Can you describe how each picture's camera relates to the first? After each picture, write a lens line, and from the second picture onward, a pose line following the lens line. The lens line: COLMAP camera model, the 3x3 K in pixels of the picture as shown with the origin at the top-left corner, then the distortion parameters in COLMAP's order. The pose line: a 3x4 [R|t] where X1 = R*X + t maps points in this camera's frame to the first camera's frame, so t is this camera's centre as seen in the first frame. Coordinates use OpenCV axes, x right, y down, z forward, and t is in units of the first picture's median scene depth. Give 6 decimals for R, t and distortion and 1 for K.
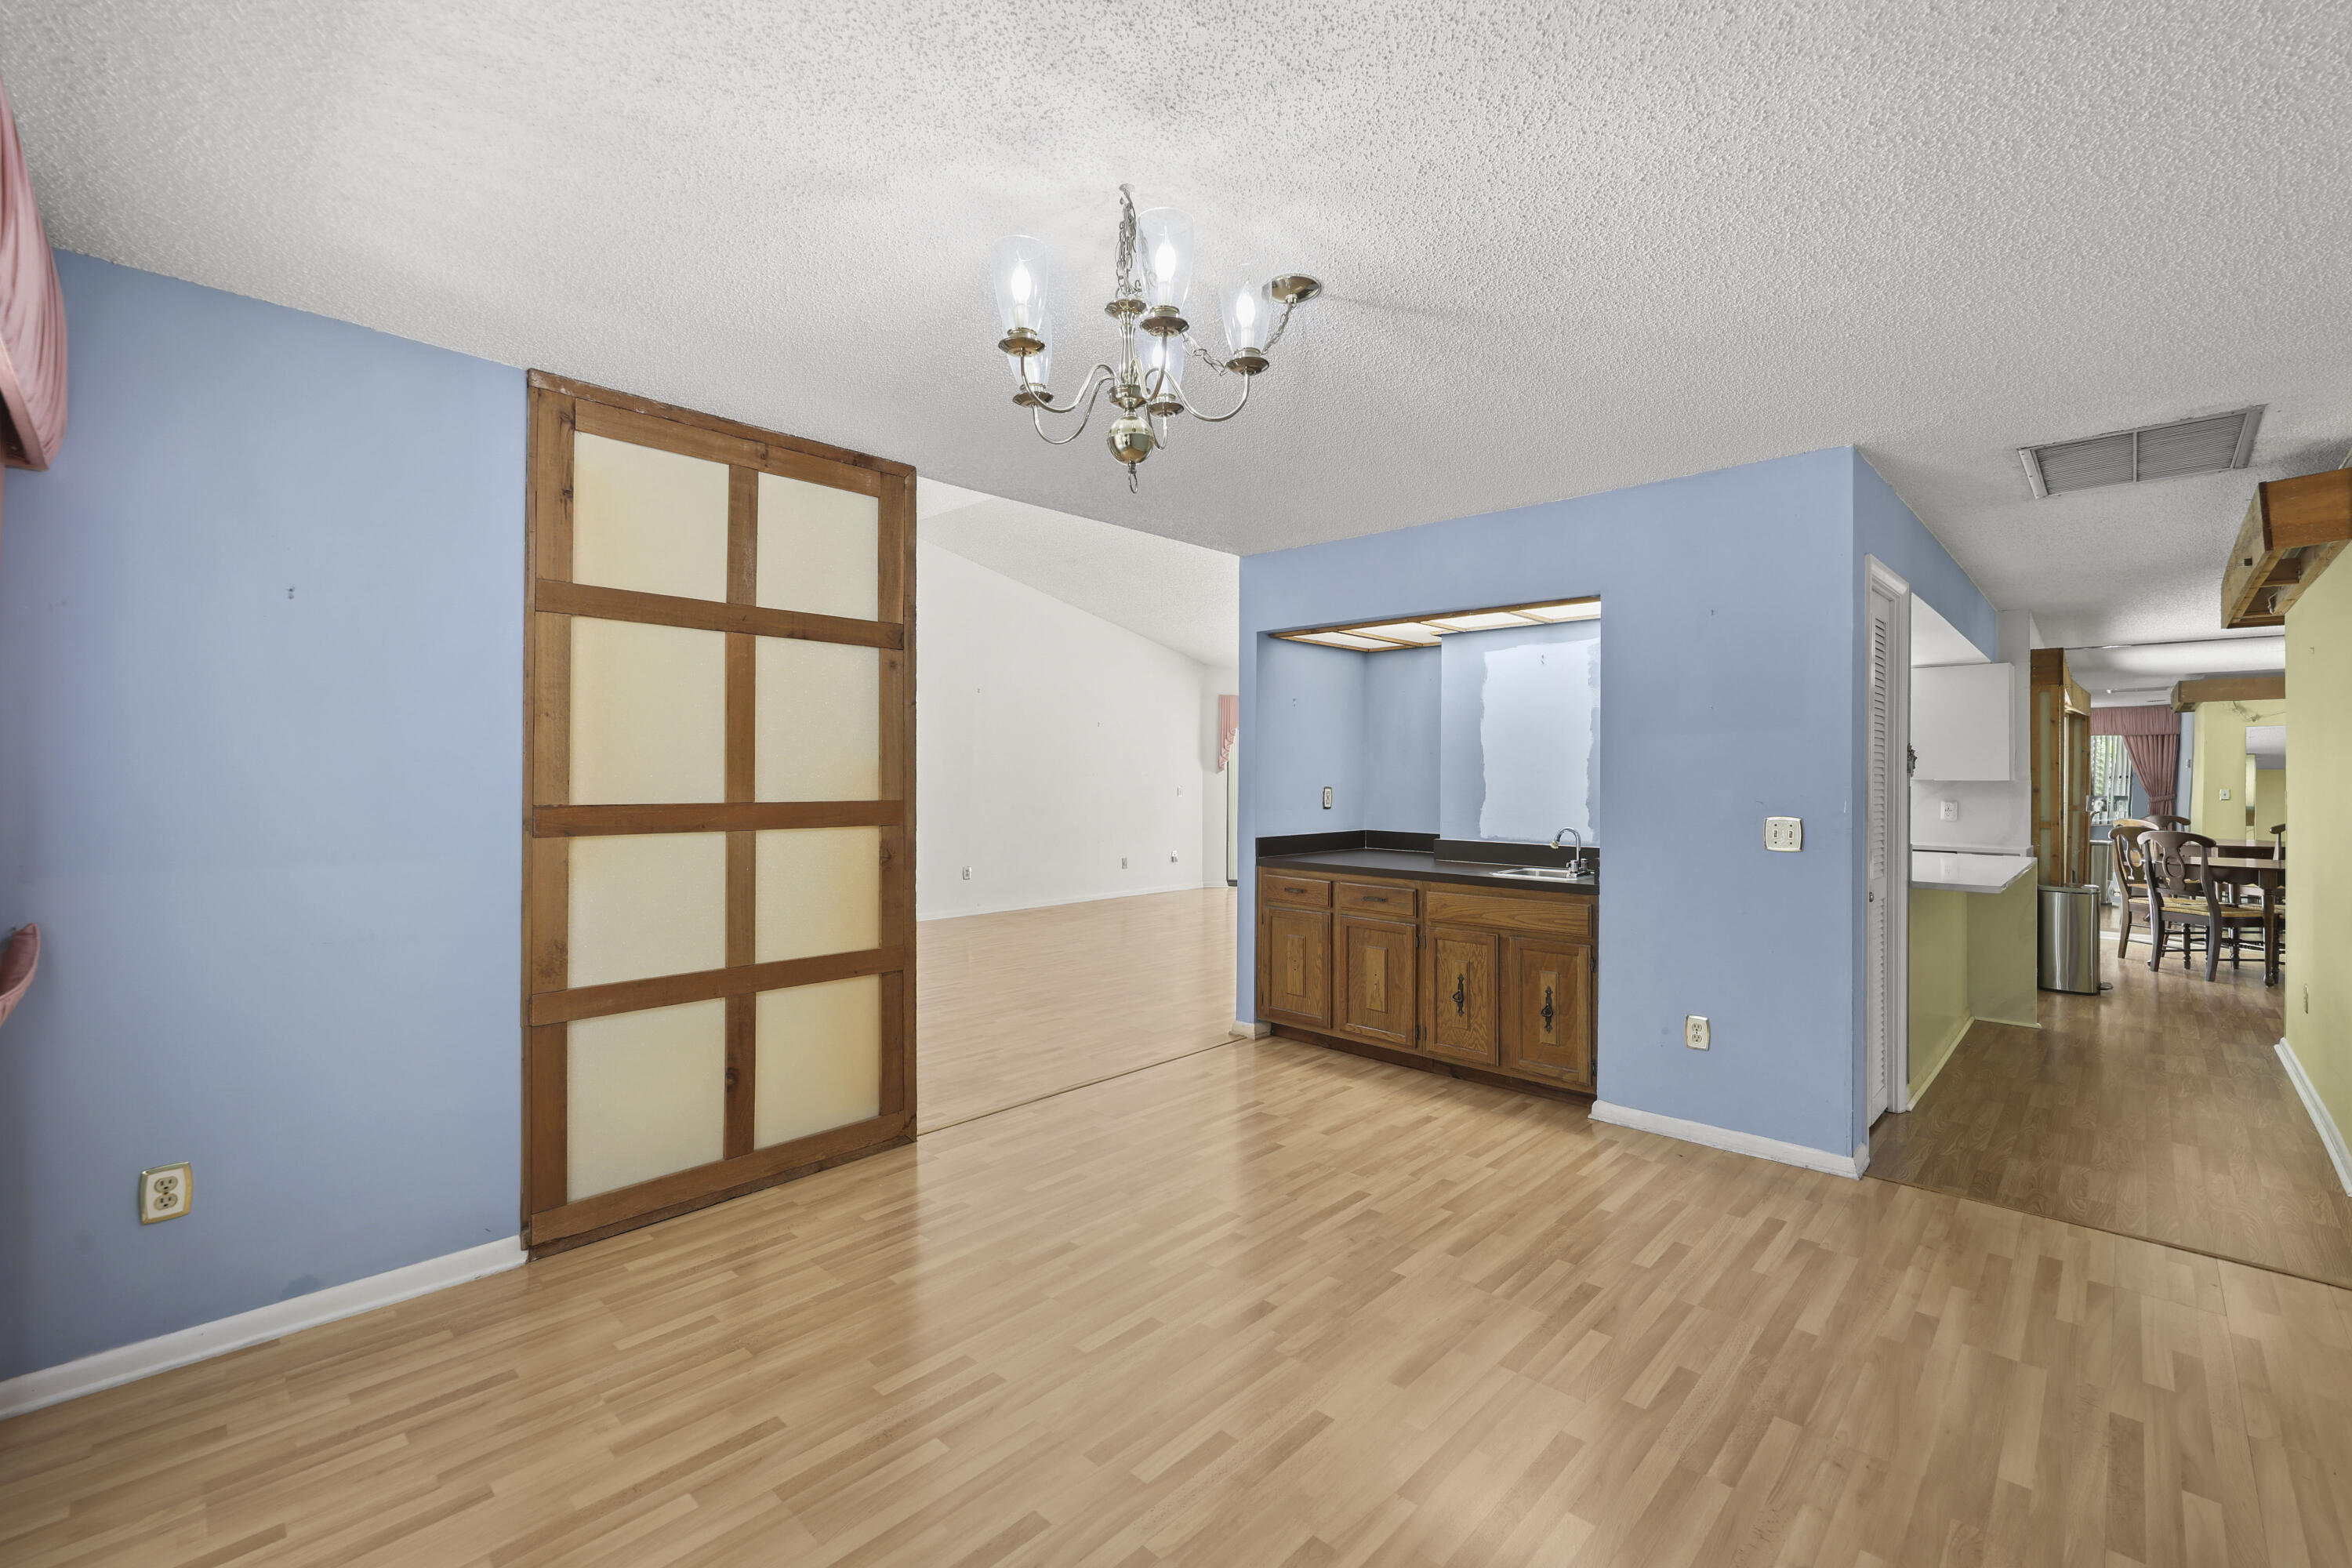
lens RADIAL K [[984.4, 0, 1168.7], [0, 984.4, 769.9], [0, 0, 1]] dist [0.001694, 0.000519]
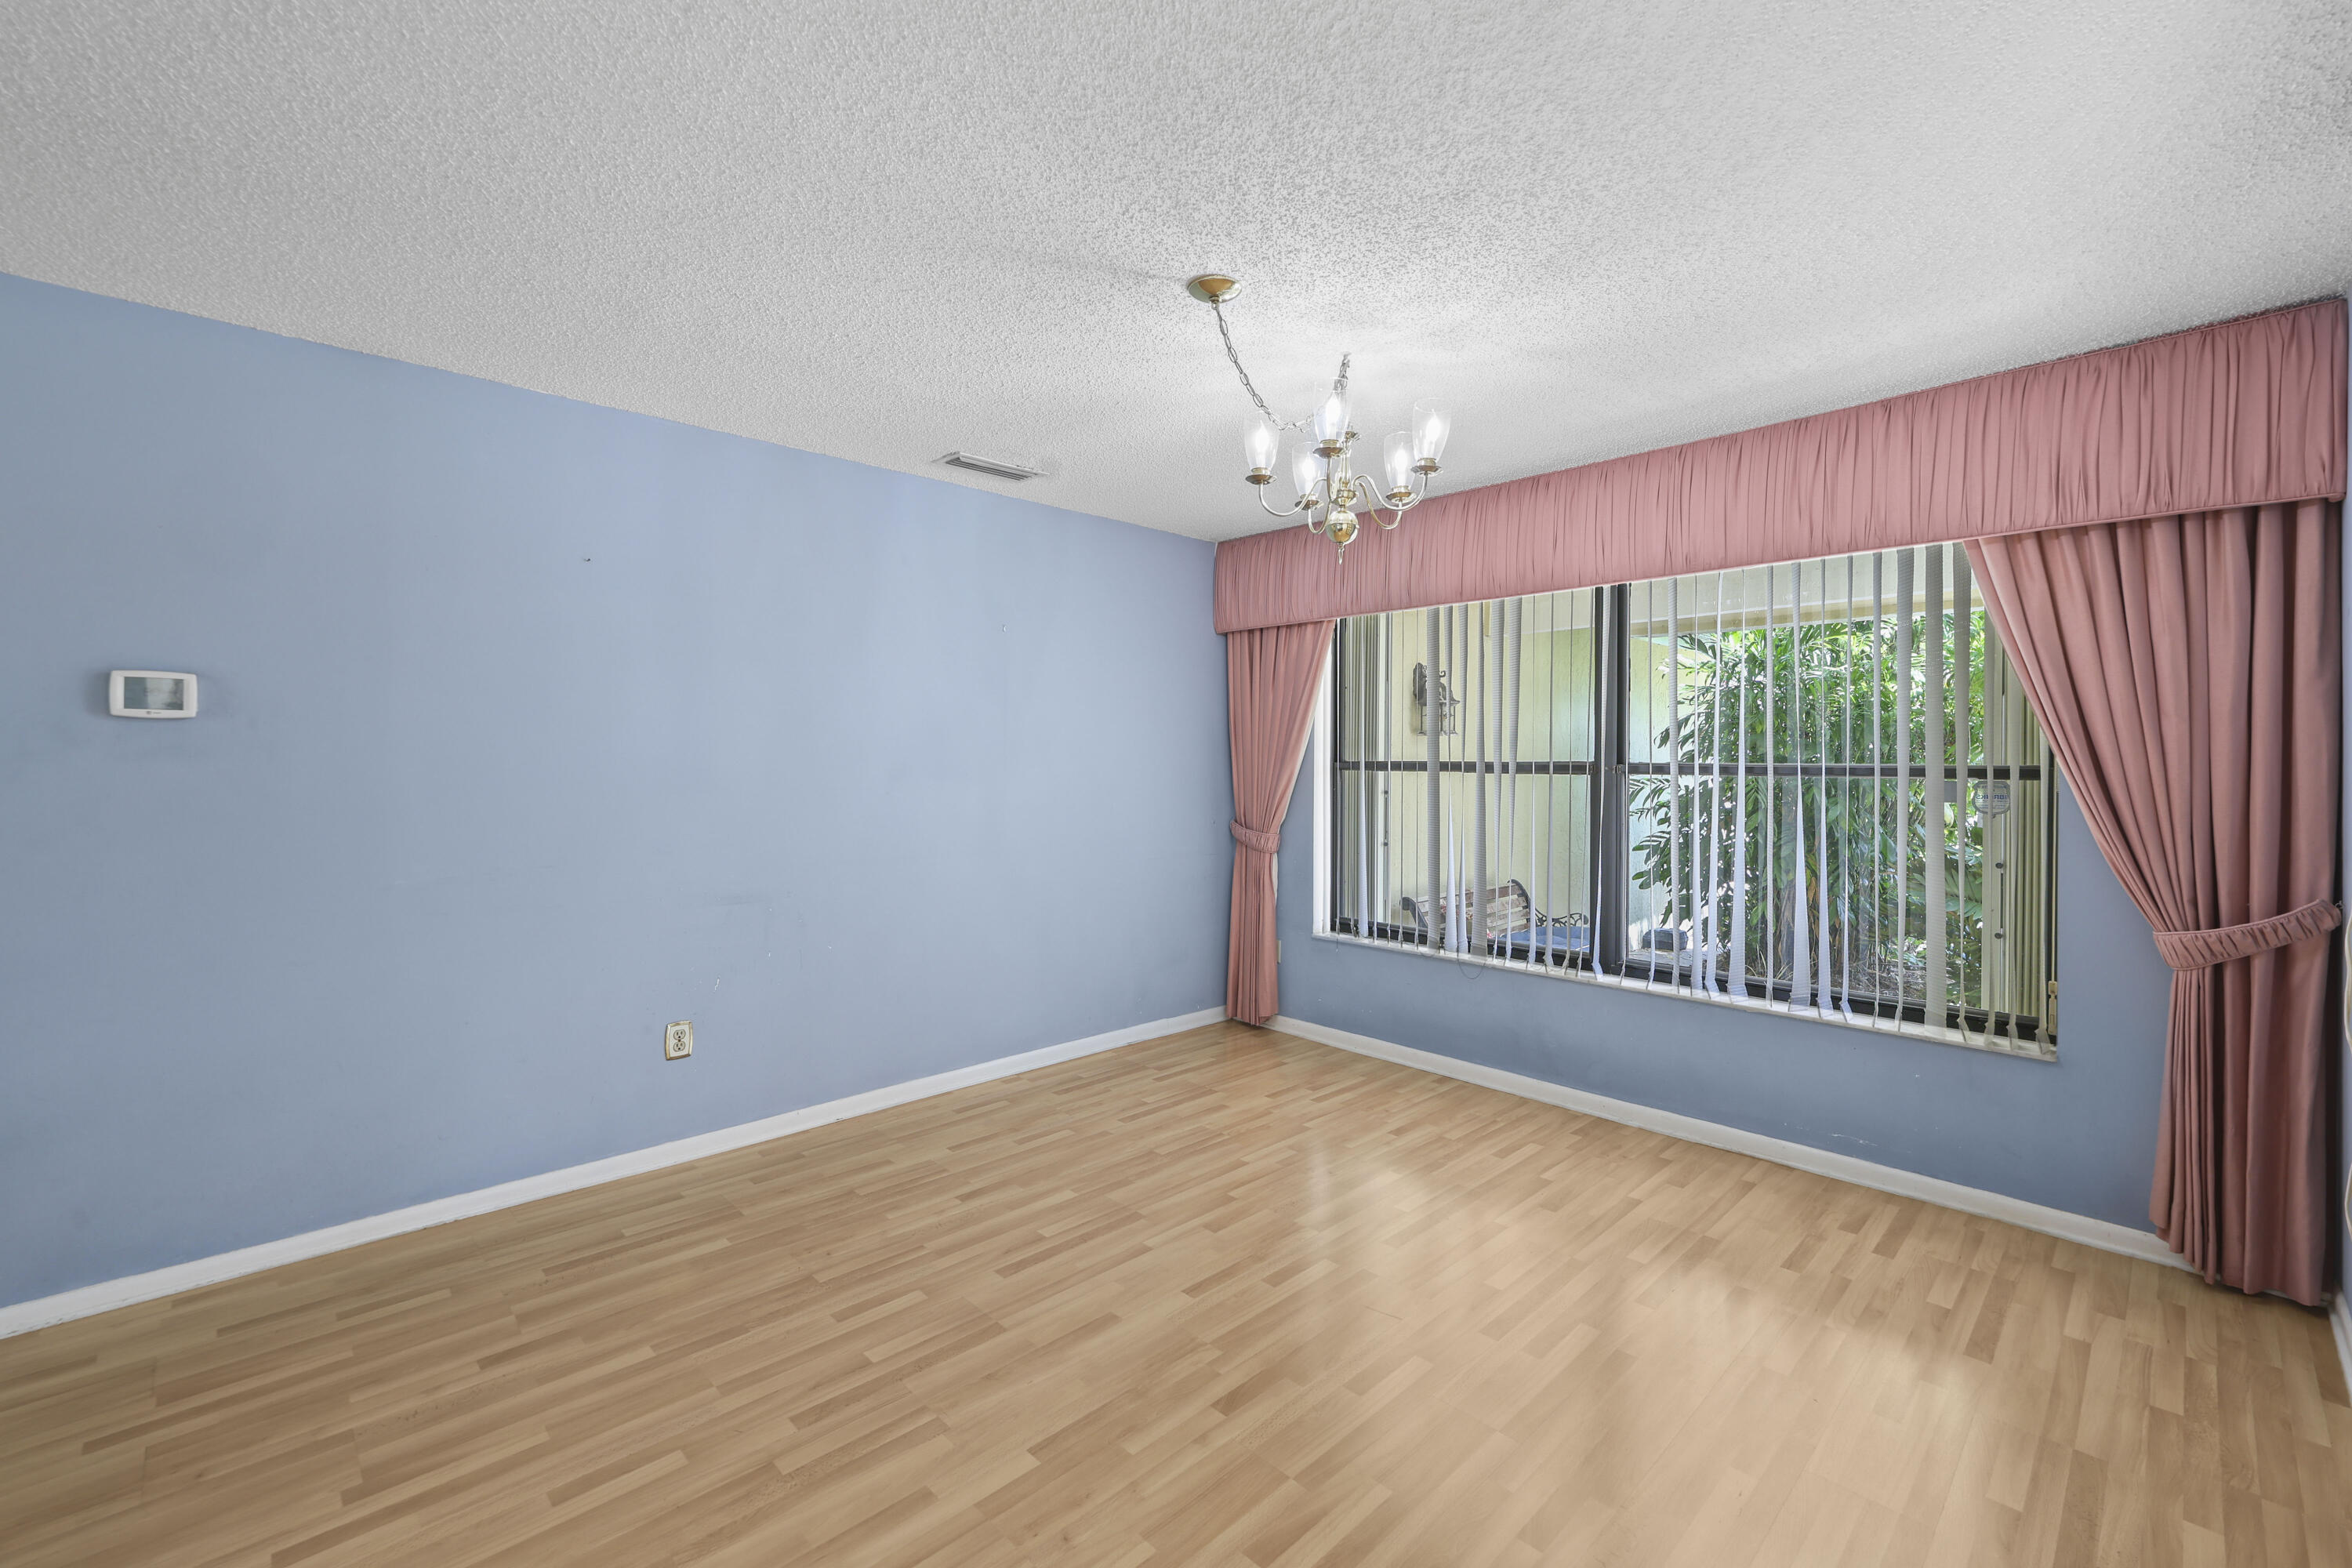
lens RADIAL K [[984.4, 0, 1168.7], [0, 984.4, 769.9], [0, 0, 1]] dist [0.001694, 0.000519]
pose [[-0.999518, -0.008467, 0.029854, 0.077808], [-0.008341, 0.999956, 0.004319, 0.006136], [-0.029889, 0.004068, -0.999545, 1.122565]]
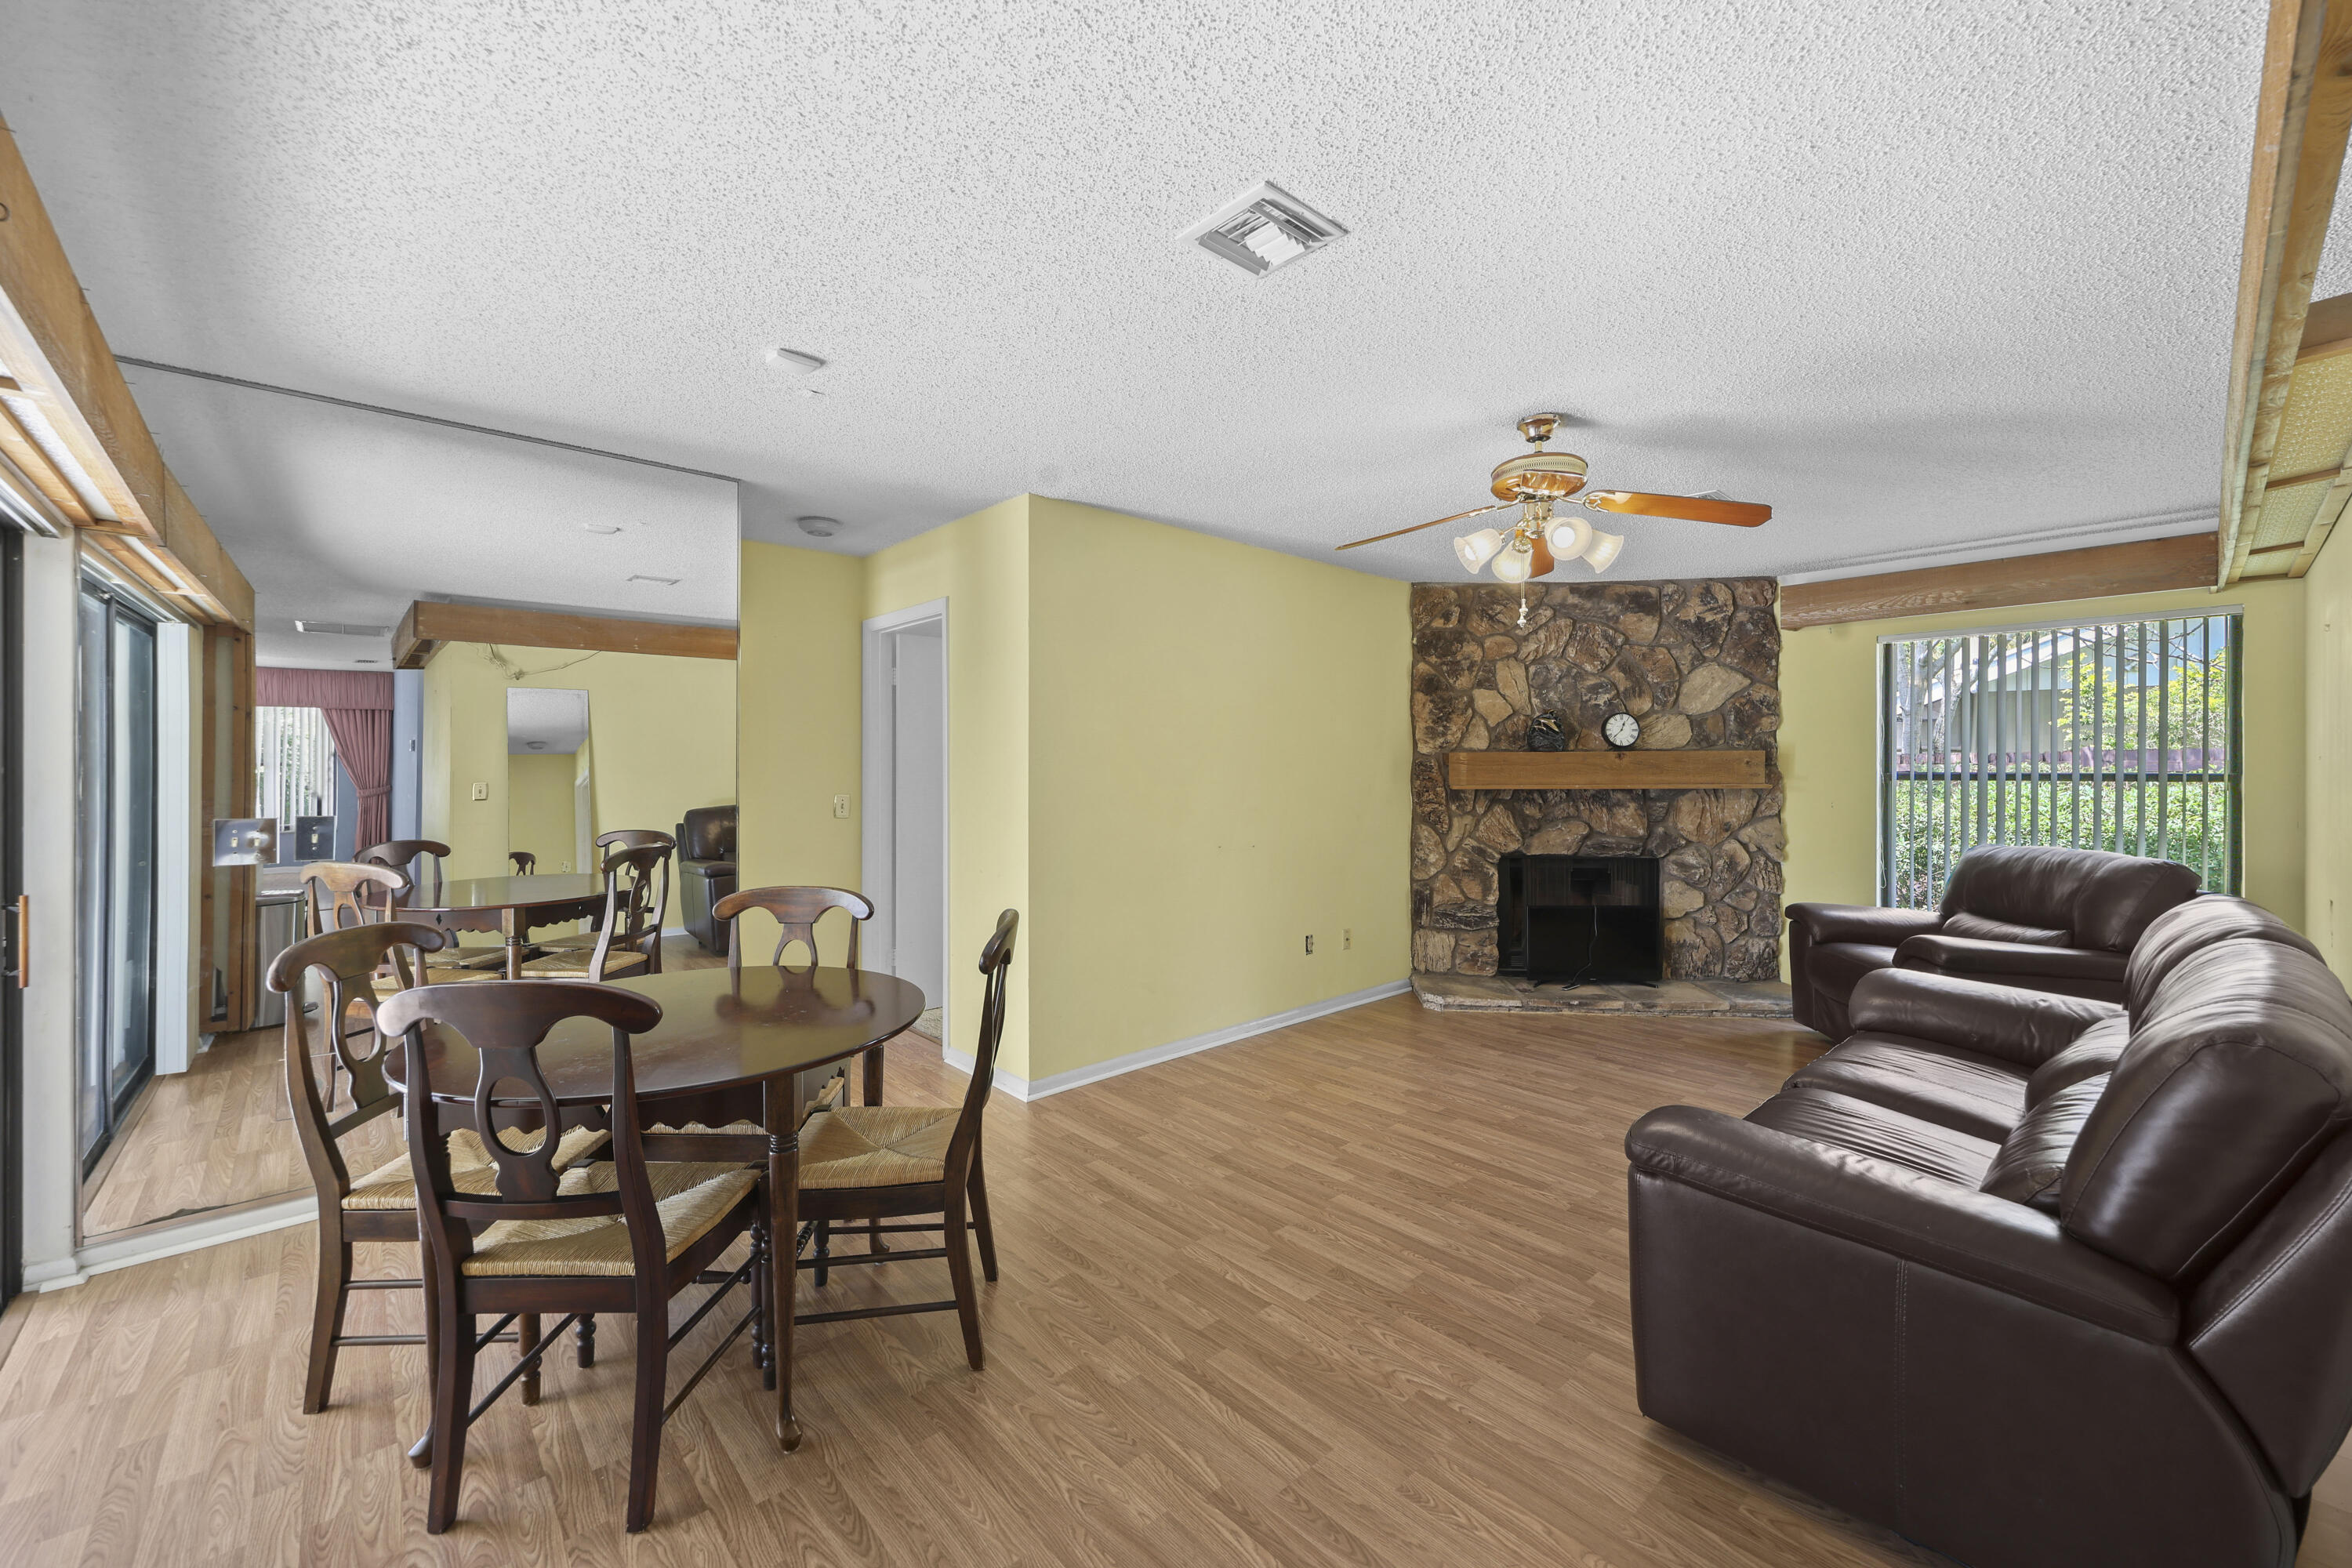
lens RADIAL K [[923.3, 0, 1168.9], [0, 923.3, 776.8], [0, 0, 1]] dist [0.001662, -0.000006]
pose [[0.062554, -0.015541, 0.997921, 1.342510], [-0.002750, 0.999872, 0.015744, 0.012641], [-0.998038, -0.003729, 0.062504, 1.382566]]
